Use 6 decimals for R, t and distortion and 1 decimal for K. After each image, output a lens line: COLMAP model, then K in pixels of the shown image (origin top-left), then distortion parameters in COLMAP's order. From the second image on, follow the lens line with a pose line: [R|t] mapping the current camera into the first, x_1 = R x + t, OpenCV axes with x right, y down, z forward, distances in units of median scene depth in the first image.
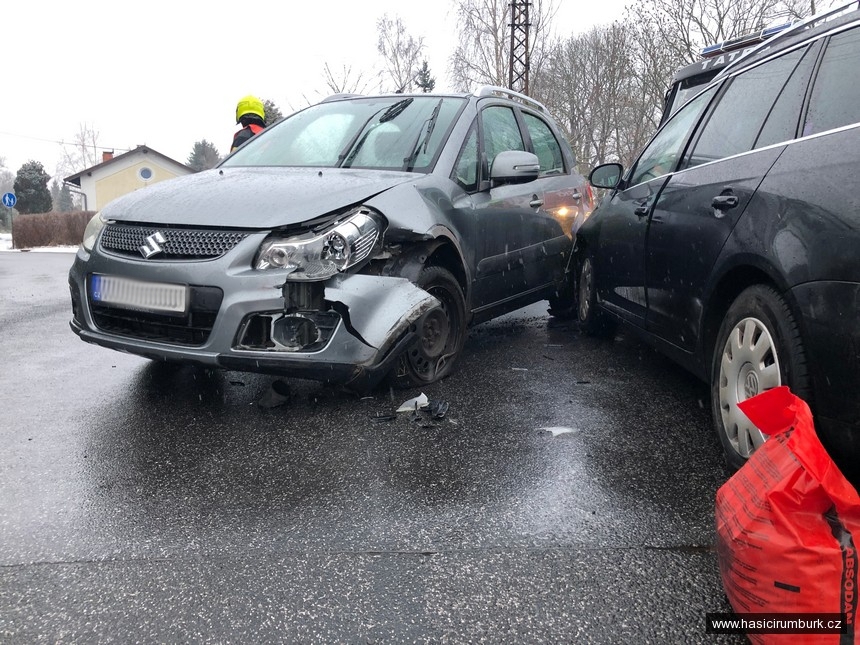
lens RADIAL K [[686.3, 0, 430.0], [0, 686.3, 322.5], [0, 0, 1]] dist [0.000615, -0.010131]
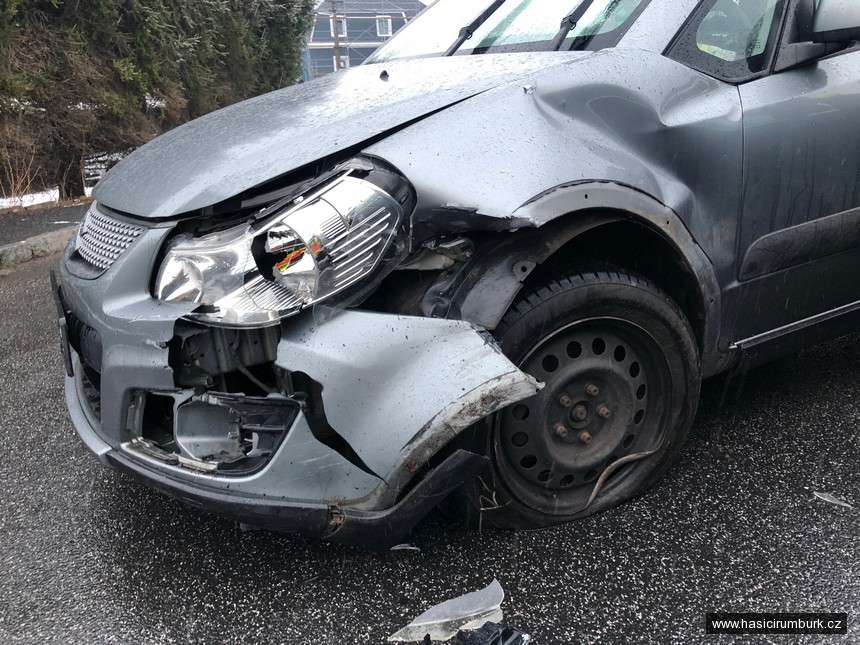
lens RADIAL K [[710.5, 0, 459.3], [0, 710.5, 309.9], [0, 0, 1]] dist [0.008620, 0.002543]
pose [[0.834254, 0.093453, -0.543402, 0.198689], [-0.006790, 0.987199, 0.159351, -0.139468], [0.551338, -0.129250, 0.824209, 0.619684]]
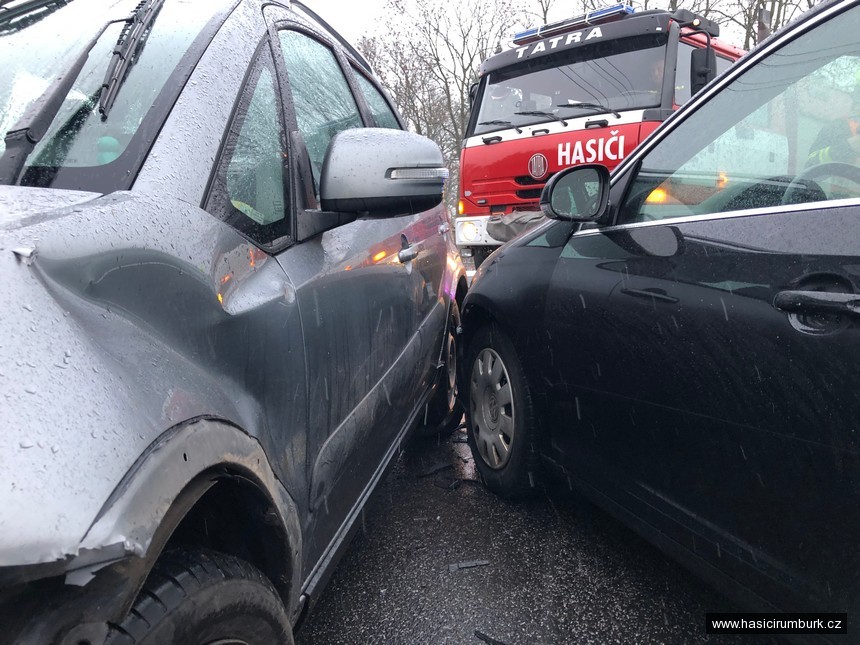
lens RADIAL K [[686.3, 0, 430.0], [0, 686.3, 322.5], [0, 0, 1]] dist [0.000615, -0.010131]
pose [[0.941083, -0.066389, 0.331594, 0.021838], [0.071612, 0.997426, -0.003542, -0.176322], [-0.330506, 0.027080, 0.943415, 0.798879]]
